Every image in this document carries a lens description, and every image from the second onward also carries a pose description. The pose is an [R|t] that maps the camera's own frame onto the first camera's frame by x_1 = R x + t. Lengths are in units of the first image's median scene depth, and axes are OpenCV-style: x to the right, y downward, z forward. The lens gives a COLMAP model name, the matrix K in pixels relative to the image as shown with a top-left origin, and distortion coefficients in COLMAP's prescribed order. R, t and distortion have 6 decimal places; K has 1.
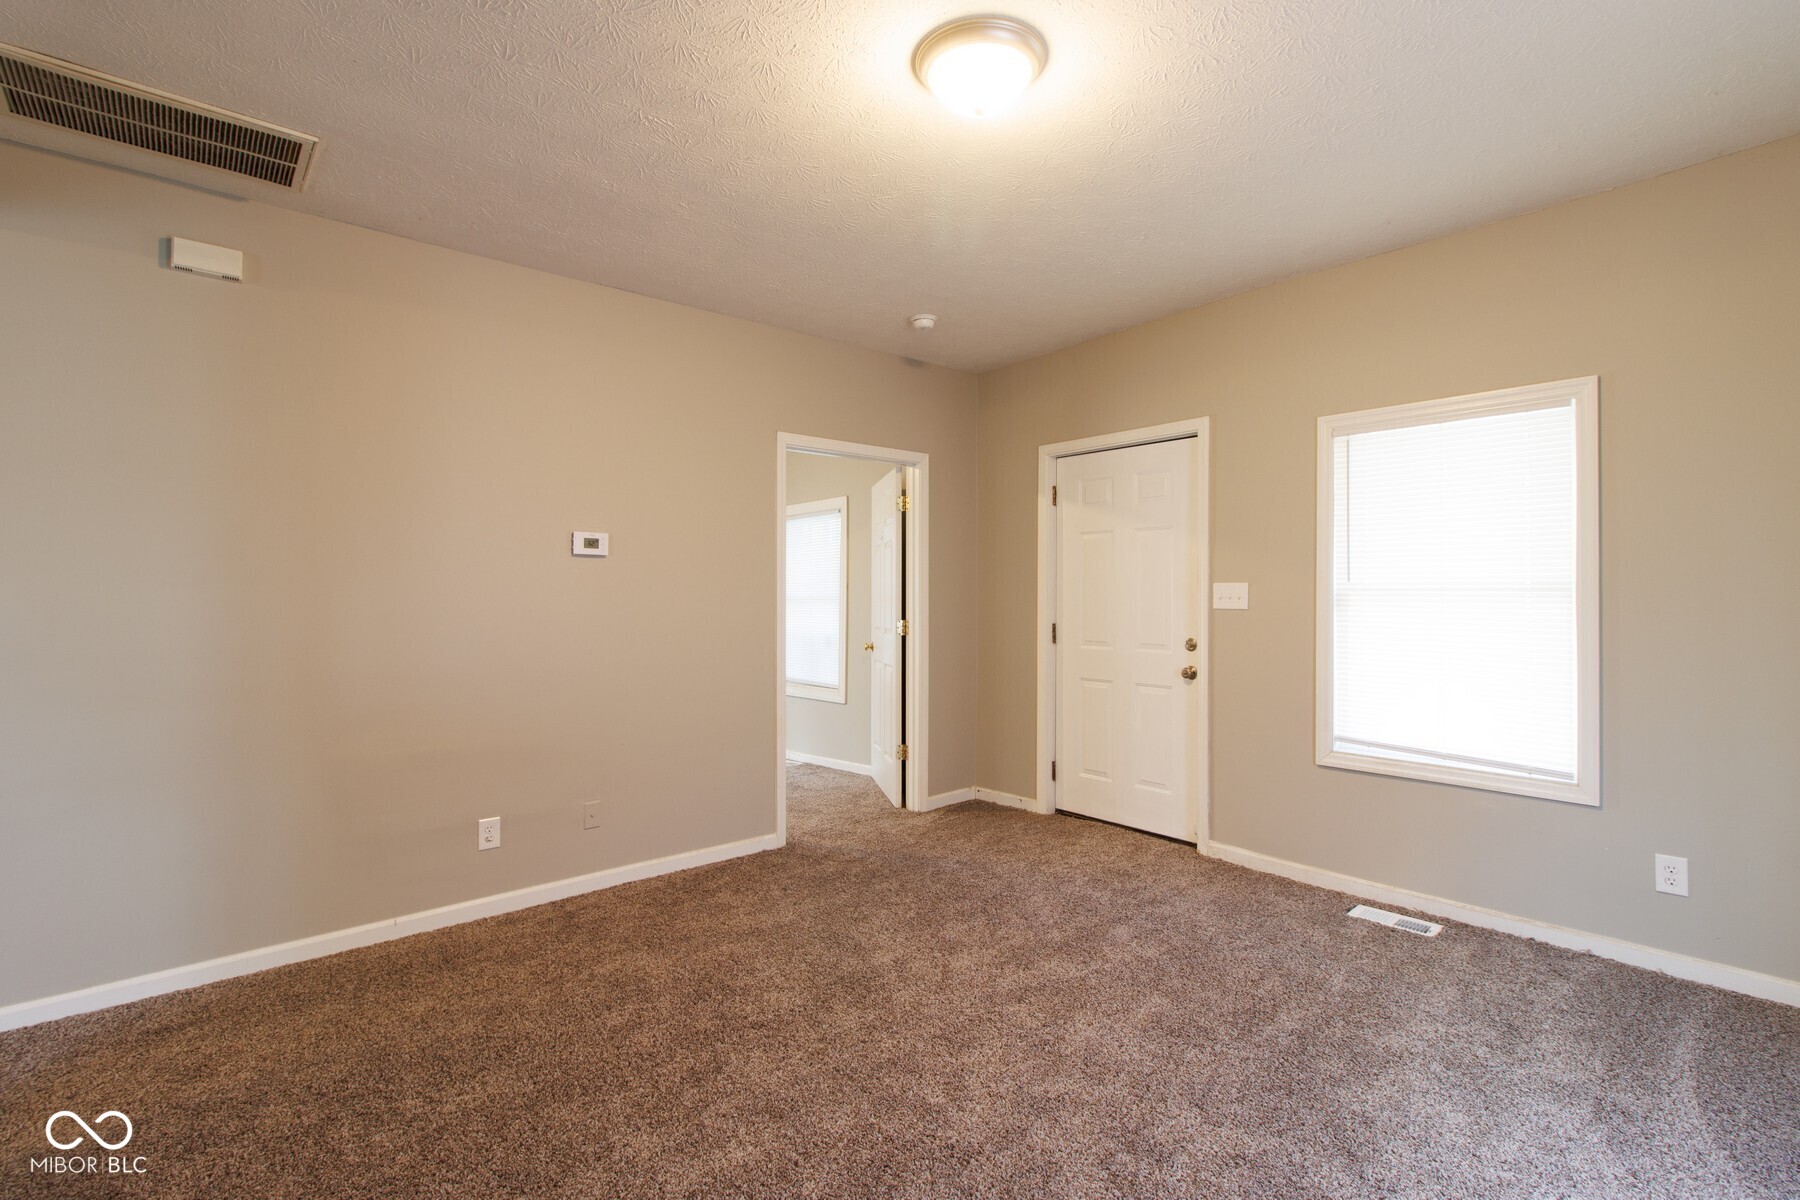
lens RADIAL K [[845.6, 0, 896.9], [0, 845.6, 598.8], [0, 0, 1]] dist [0.001742, 0.001026]
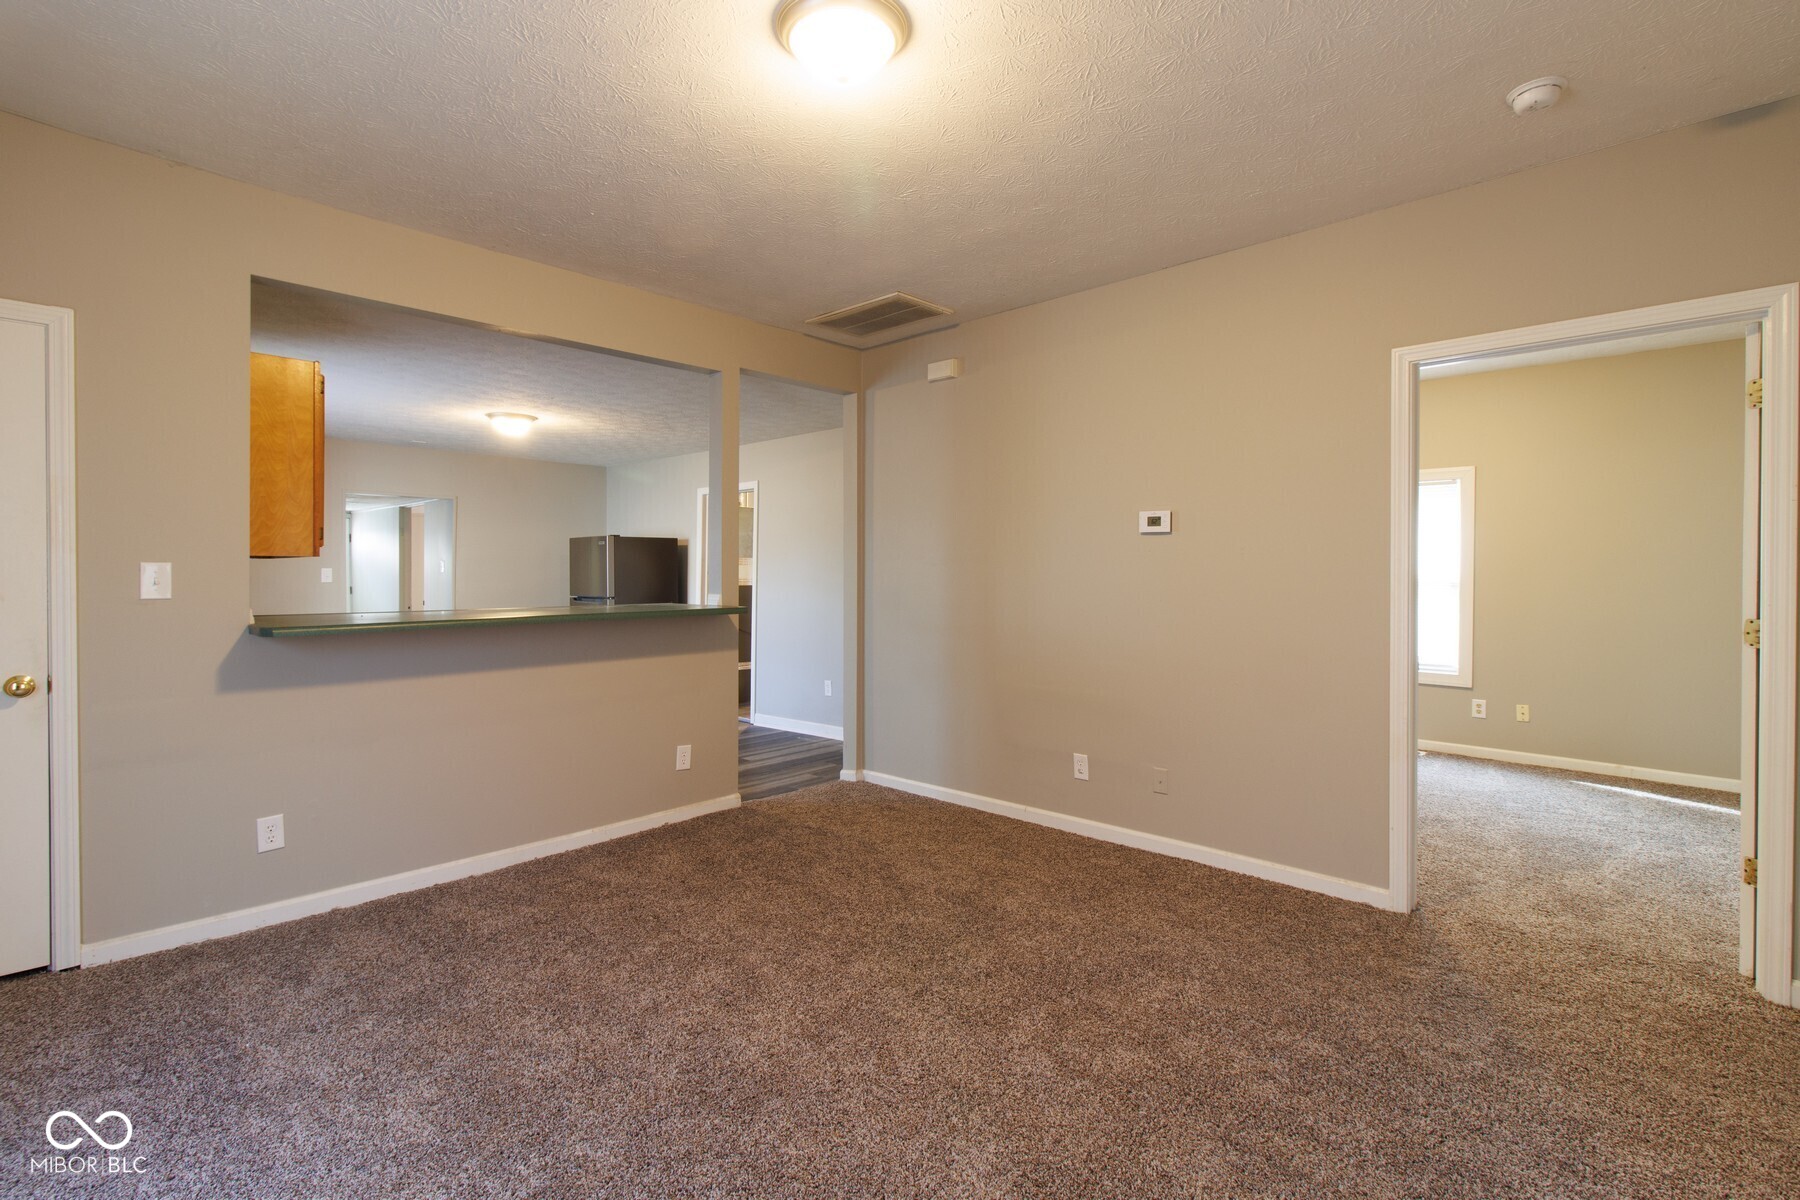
lens RADIAL K [[845.6, 0, 892.9], [0, 845.6, 588.2], [0, 0, 1]] dist [0.001742, 0.001026]
pose [[0.080844, 0.022204, -0.996479, 0.630968], [-0.002631, 0.999753, 0.022064, -0.004816], [0.996723, 0.000838, 0.080883, 0.567941]]
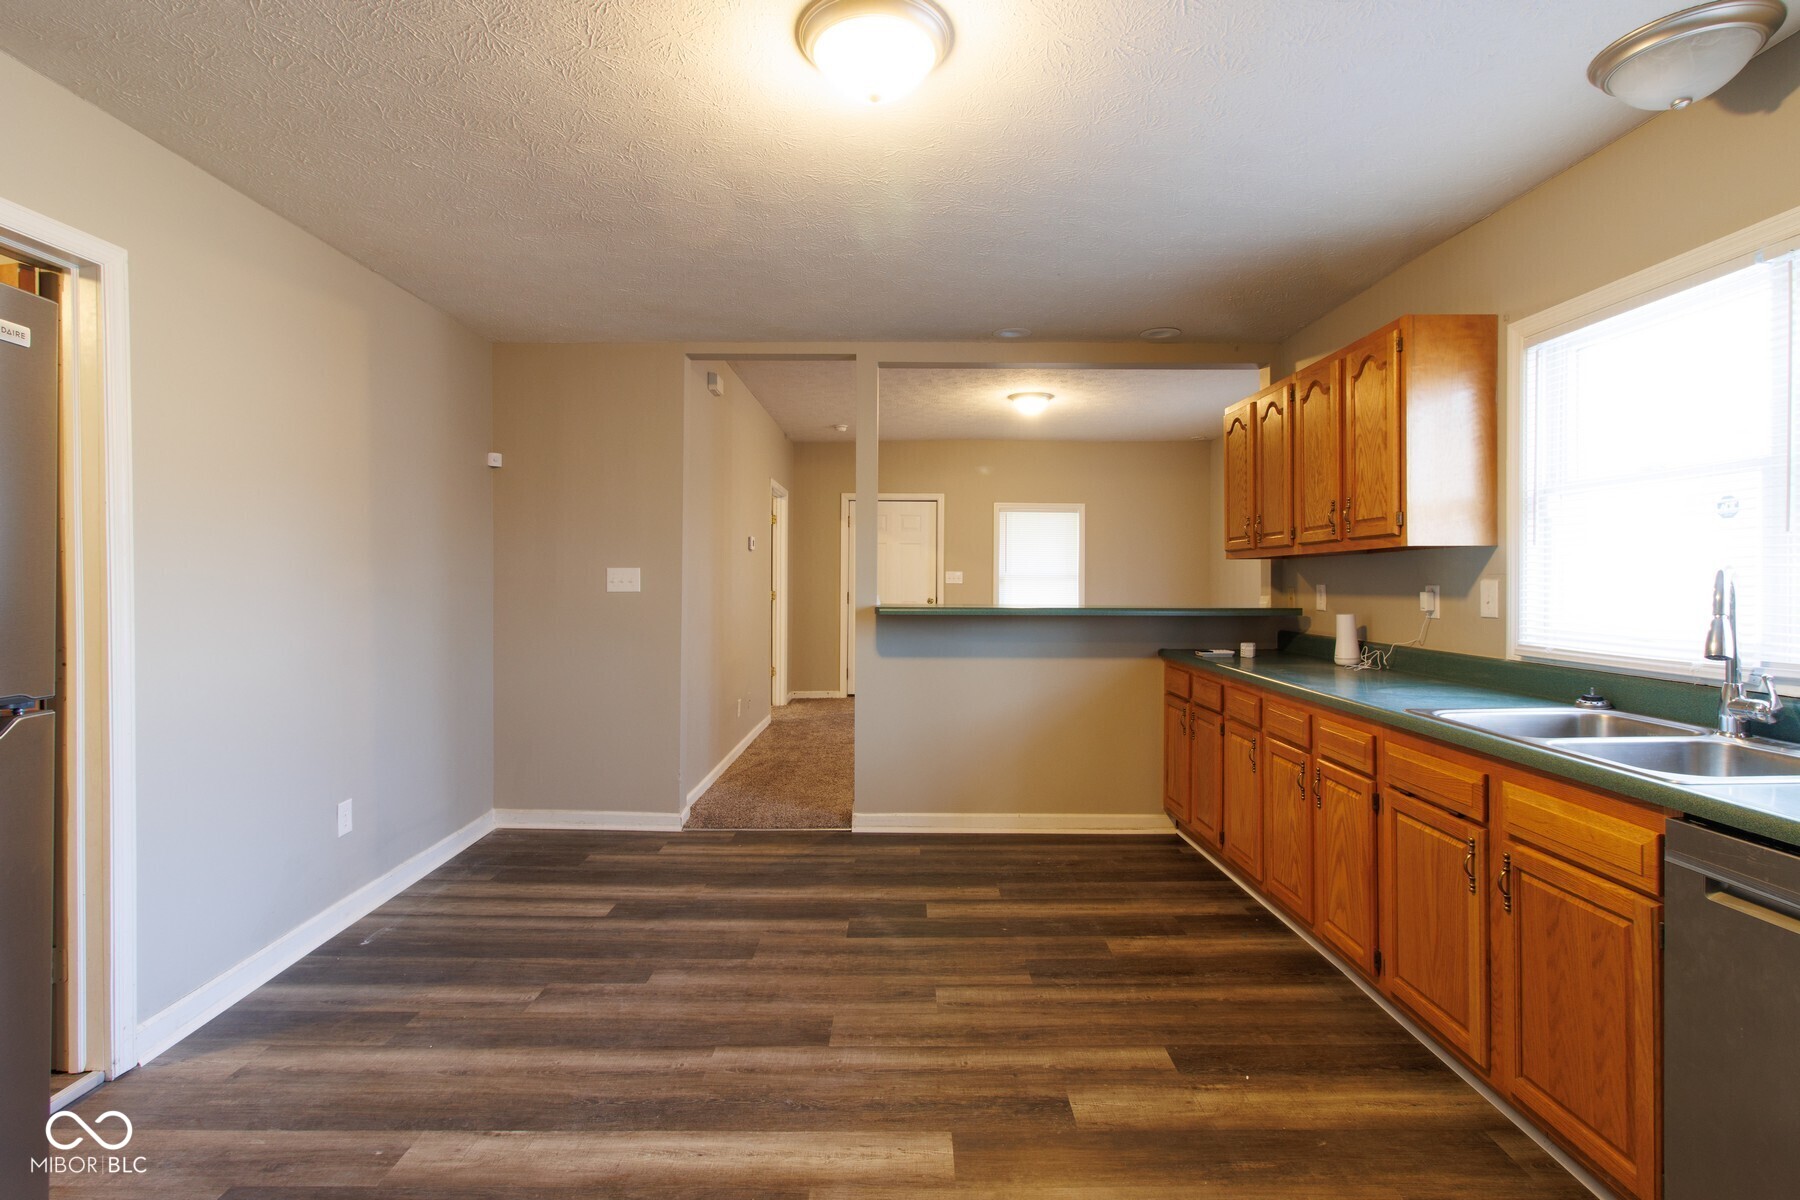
lens RADIAL K [[845.6, 0, 905.2], [0, 845.6, 589.2], [0, 0, 1]] dist [0.001742, 0.001026]
pose [[0.661245, 0.002586, 0.750166, -1.379741], [-0.006786, 0.999974, 0.002535, 0.022117], [-0.750140, -0.006767, 0.661245, -0.361744]]
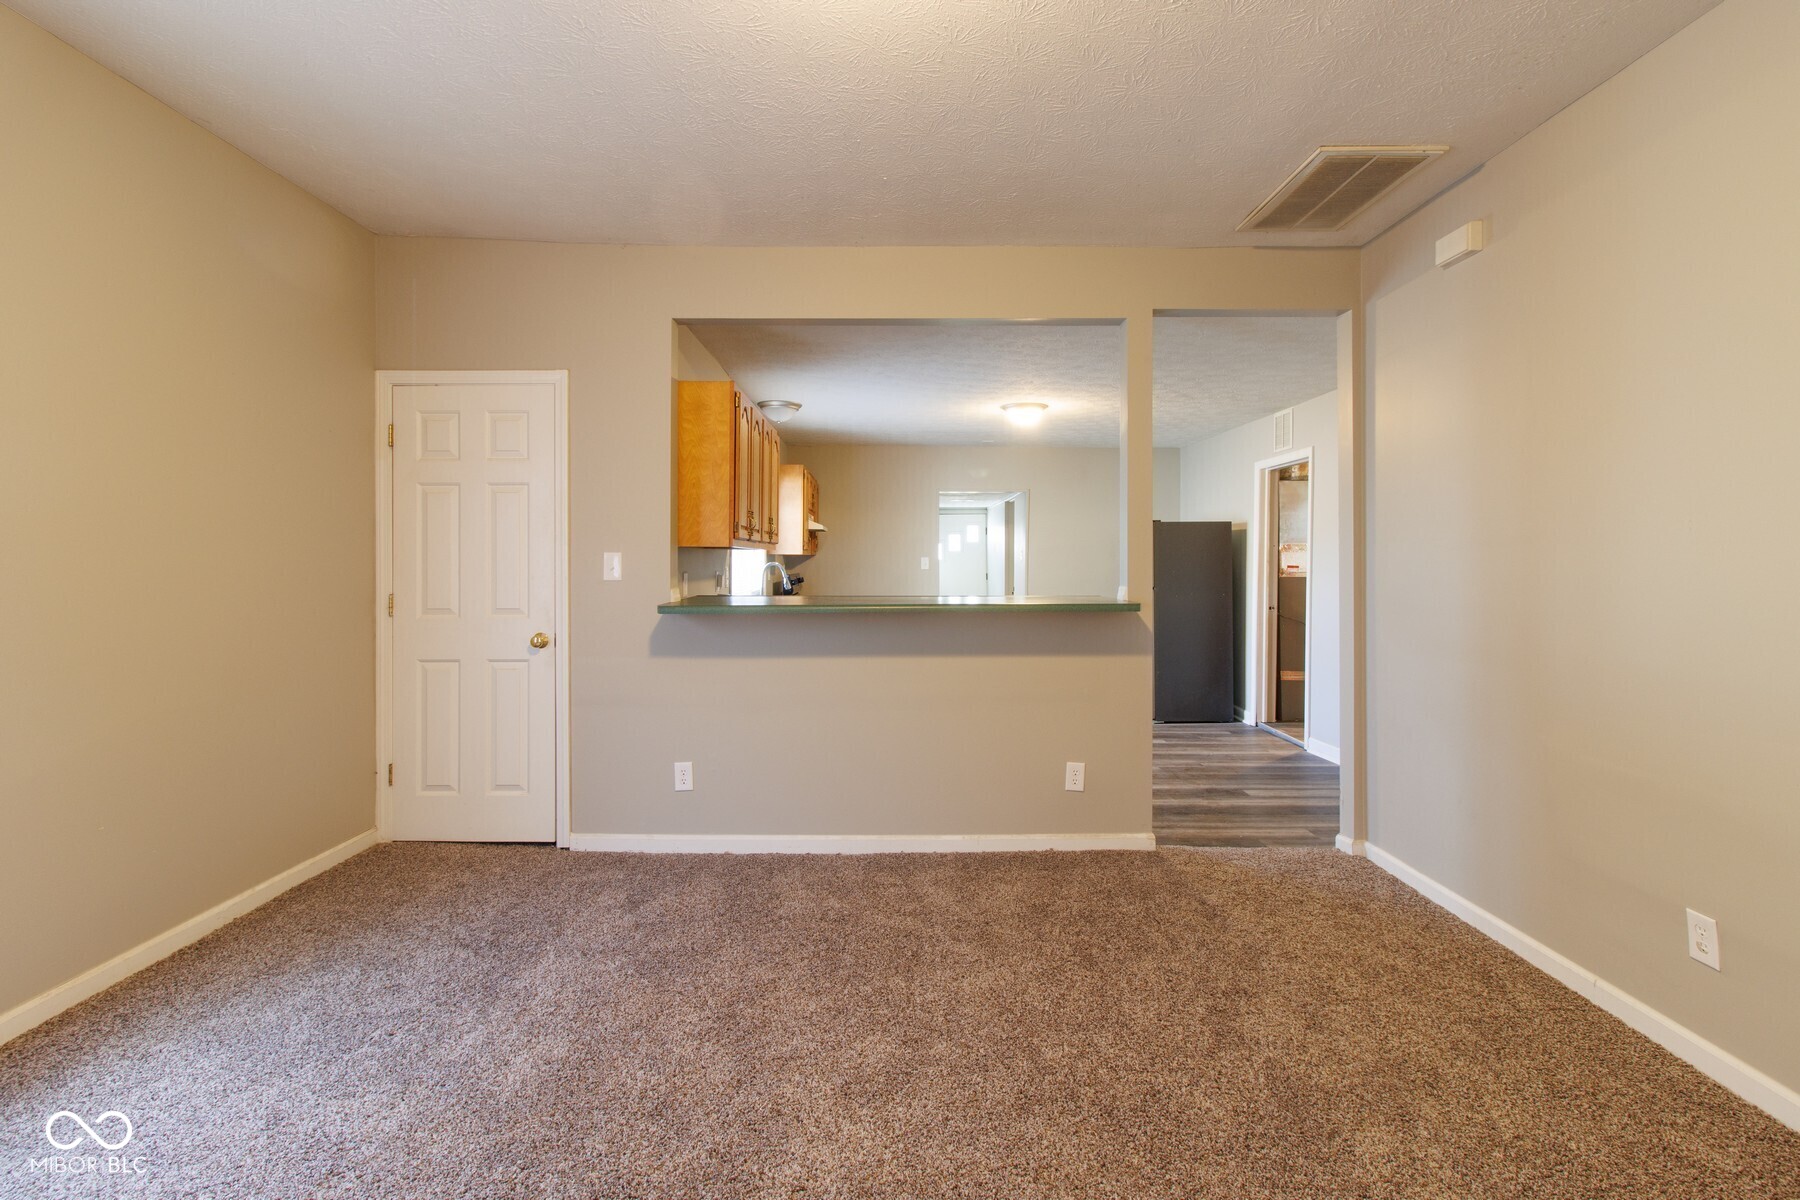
lens RADIAL K [[845.6, 0, 885.6], [0, 845.6, 561.1], [0, 0, 1]] dist [0.001742, 0.001026]
pose [[-0.667243, 0.003131, -0.744834, 0.346128], [0.000013, 0.999991, 0.004192, -0.003448], [0.744841, 0.002787, -0.667237, 0.869833]]
